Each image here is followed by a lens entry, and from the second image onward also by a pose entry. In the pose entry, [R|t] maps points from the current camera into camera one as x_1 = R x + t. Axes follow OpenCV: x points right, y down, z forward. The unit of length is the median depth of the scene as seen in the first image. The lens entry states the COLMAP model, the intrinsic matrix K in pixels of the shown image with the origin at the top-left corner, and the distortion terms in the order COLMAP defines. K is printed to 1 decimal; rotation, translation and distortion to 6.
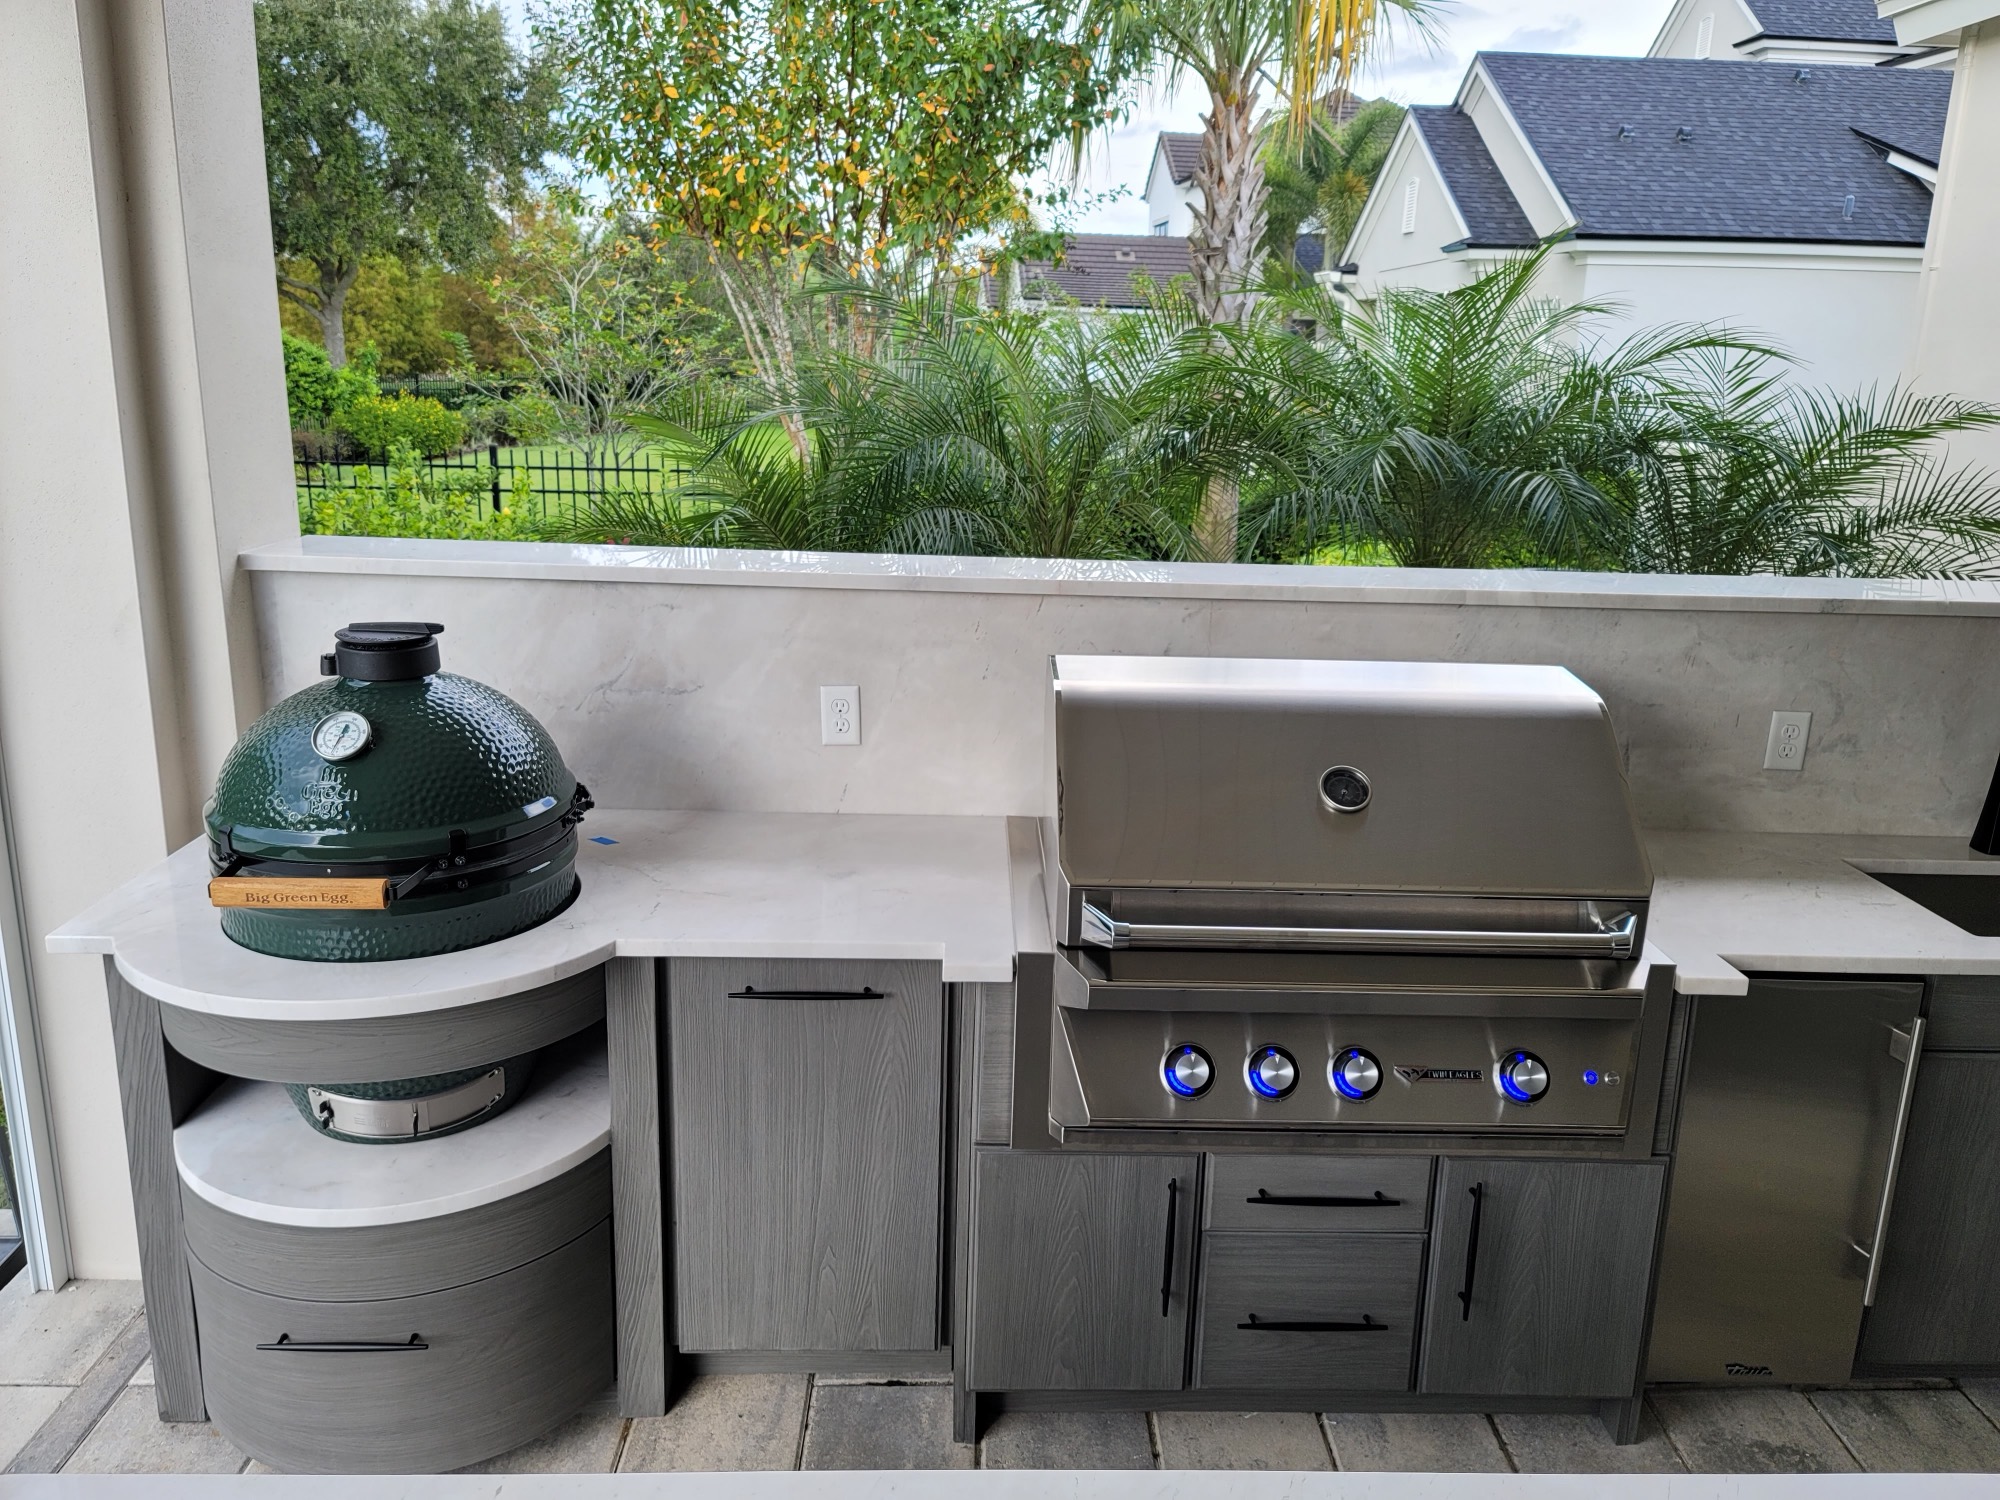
lens RADIAL K [[1473.1, 0, 1047.8], [0, 1473.1, 713.8], [0, 0, 1]] dist [0.106538, -0.094707]
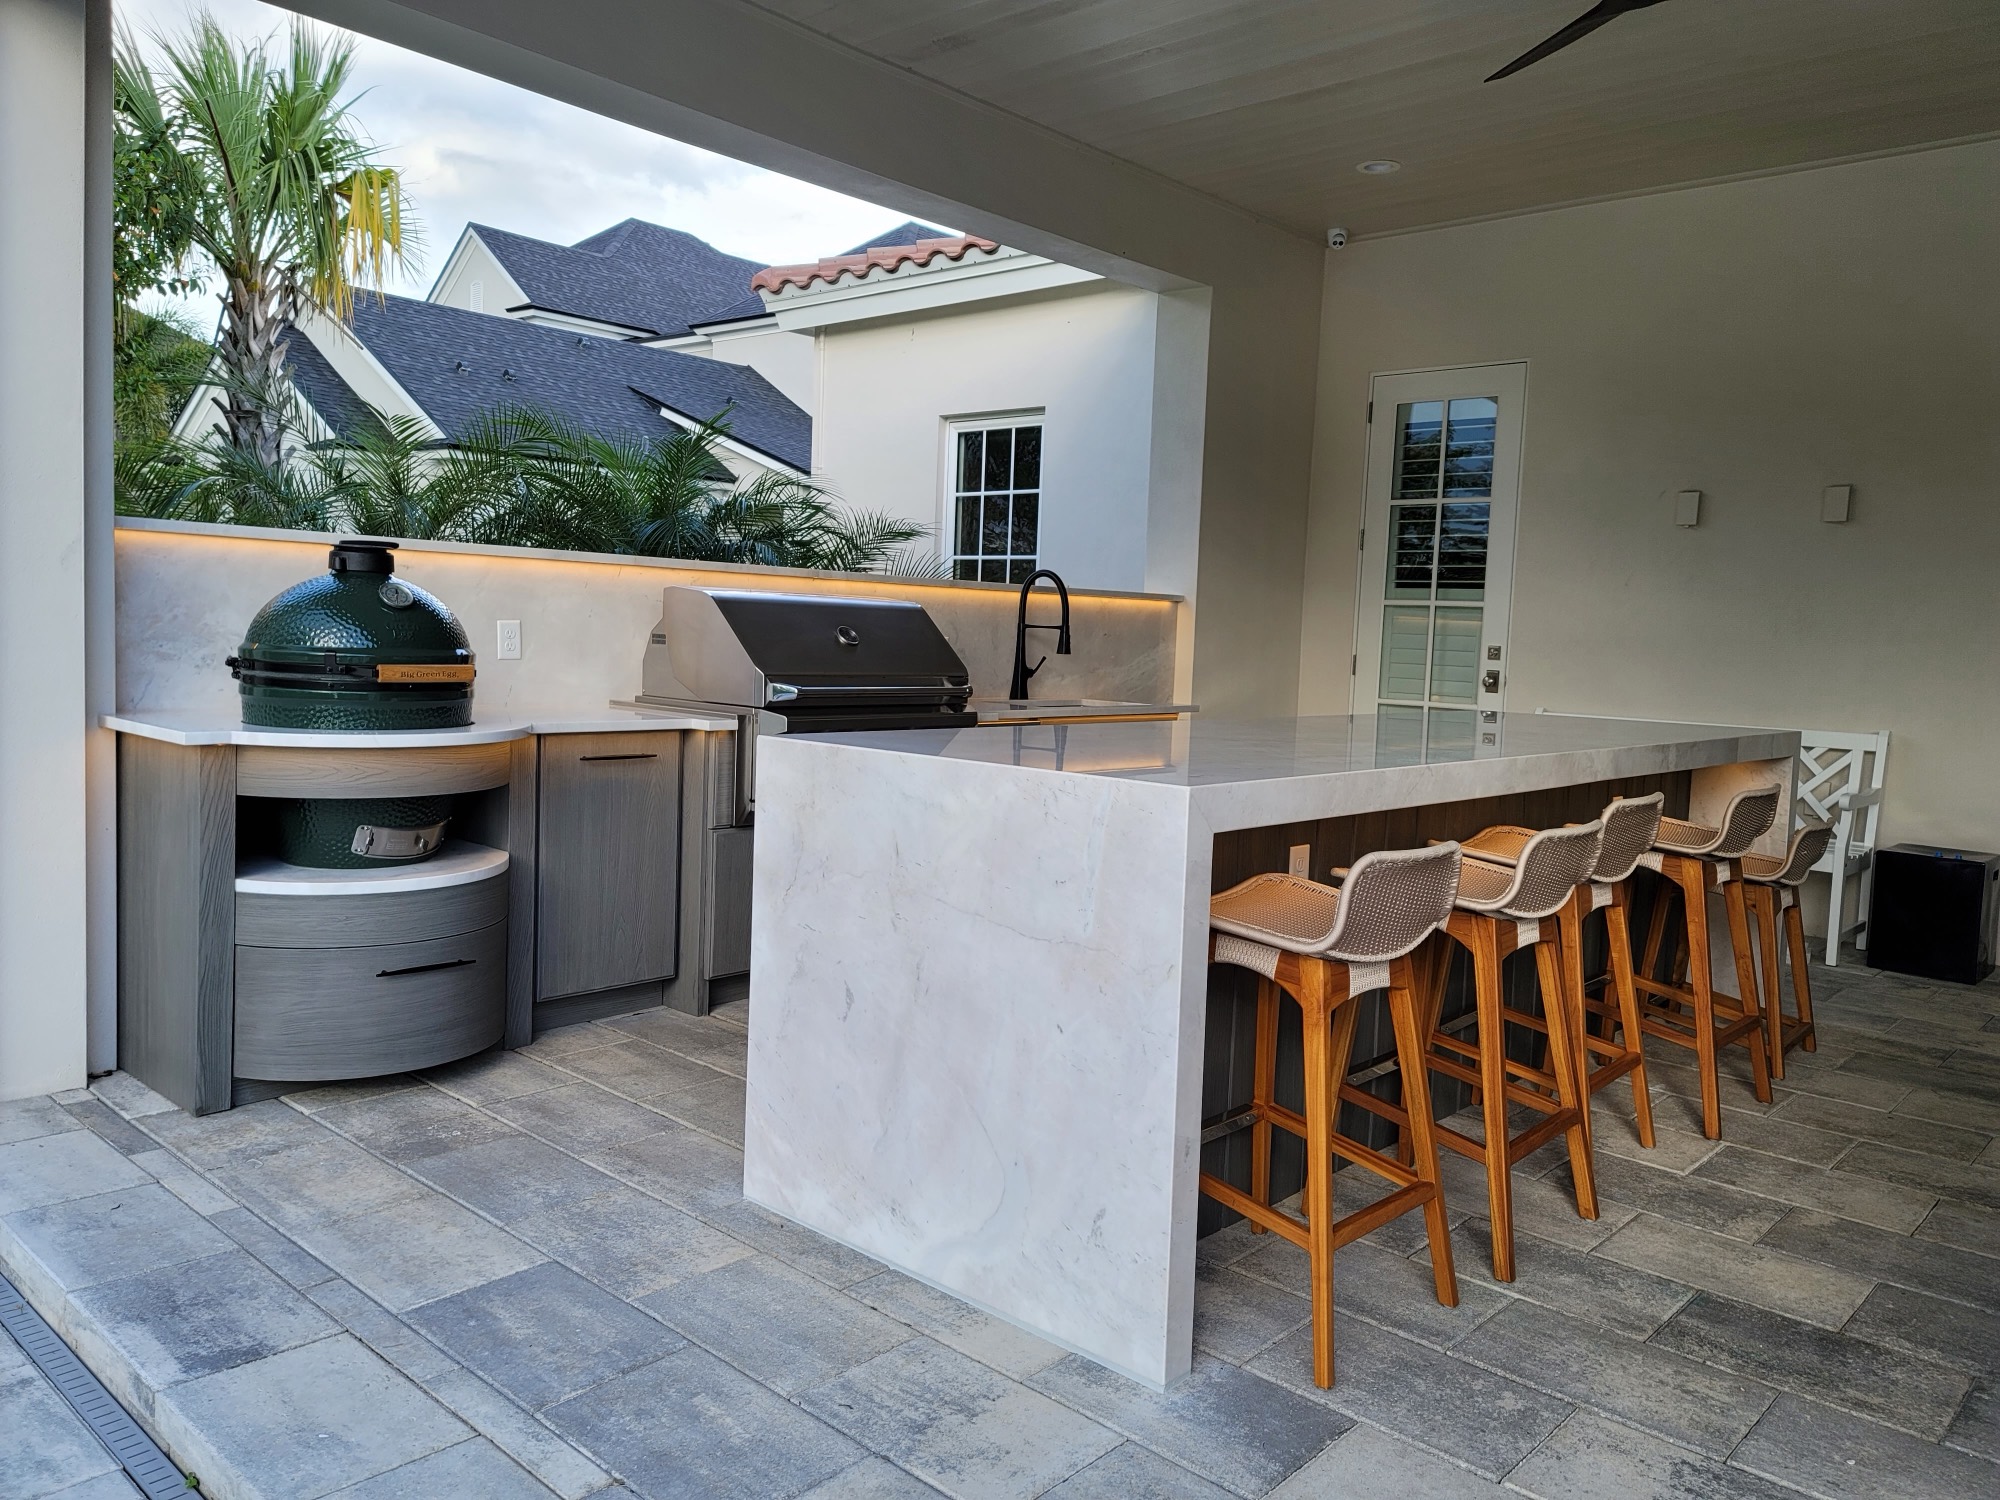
lens RADIAL K [[1473.1, 0, 1047.8], [0, 1473.1, 713.8], [0, 0, 1]] dist [0.106538, -0.094707]
pose [[0.695309, -0.054552, 0.716638, -0.291776], [0.162523, 0.983221, -0.082841, 0.100077], [-0.700094, 0.174071, 0.692508, -0.160610]]
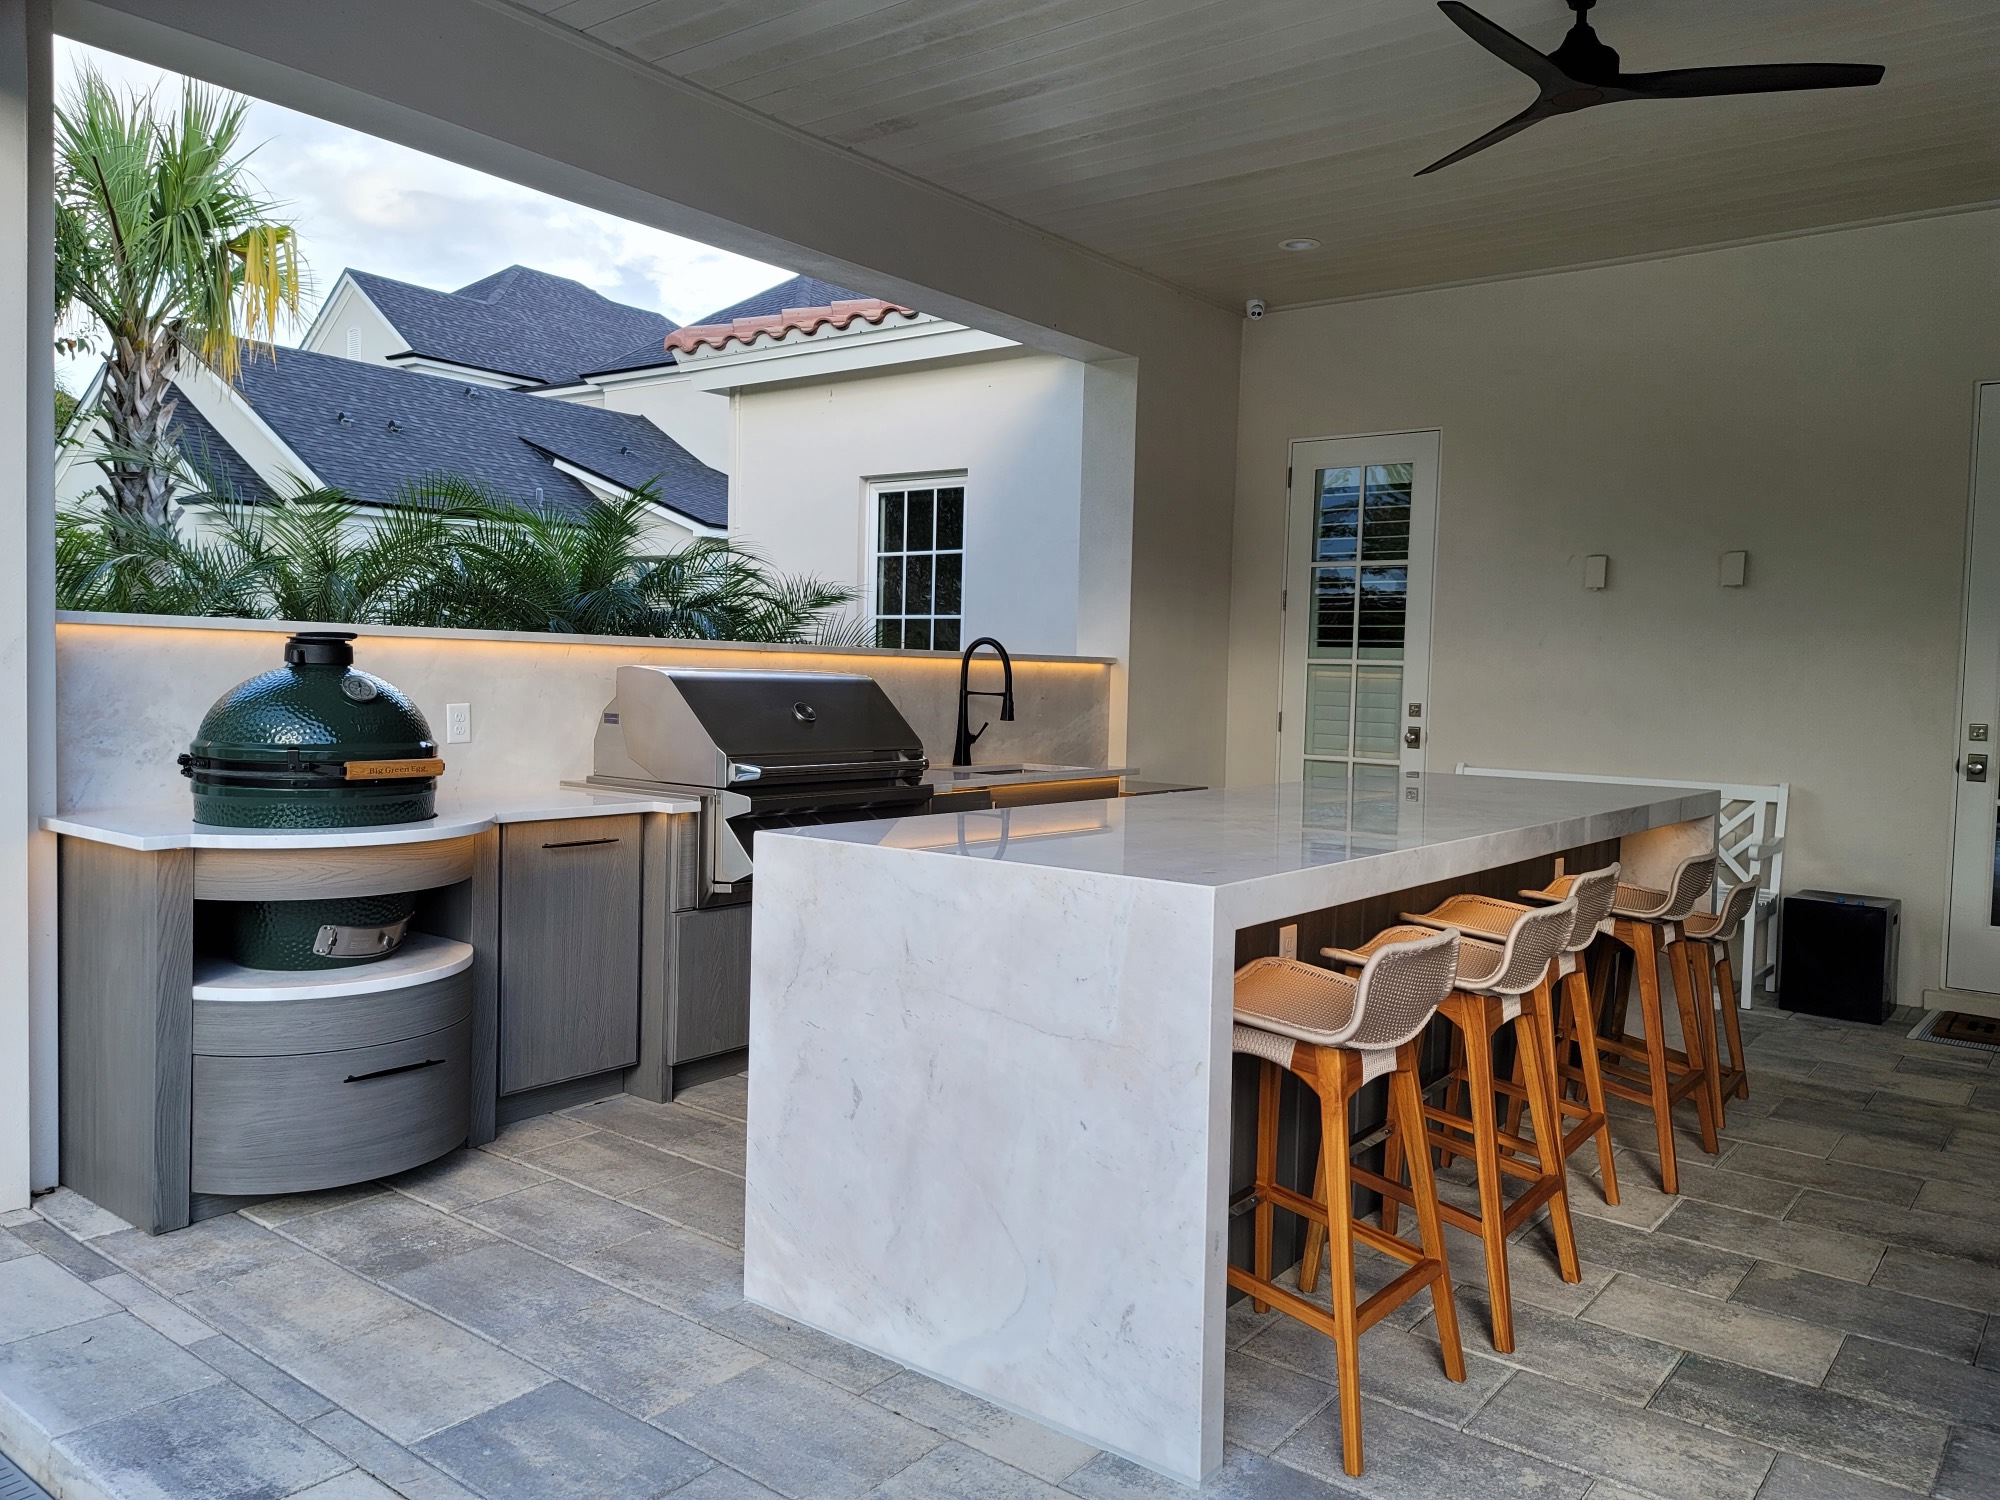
lens RADIAL K [[1459.2, 0, 1050.6], [0, 1459.2, 733.7], [0, 0, 1]] dist [0.124874, -0.118204]
pose [[0.637946, -0.054875, 0.768123, -0.308890], [0.185141, 0.979131, -0.083814, 0.084698], [-0.747494, 0.195680, 0.634793, -0.146288]]
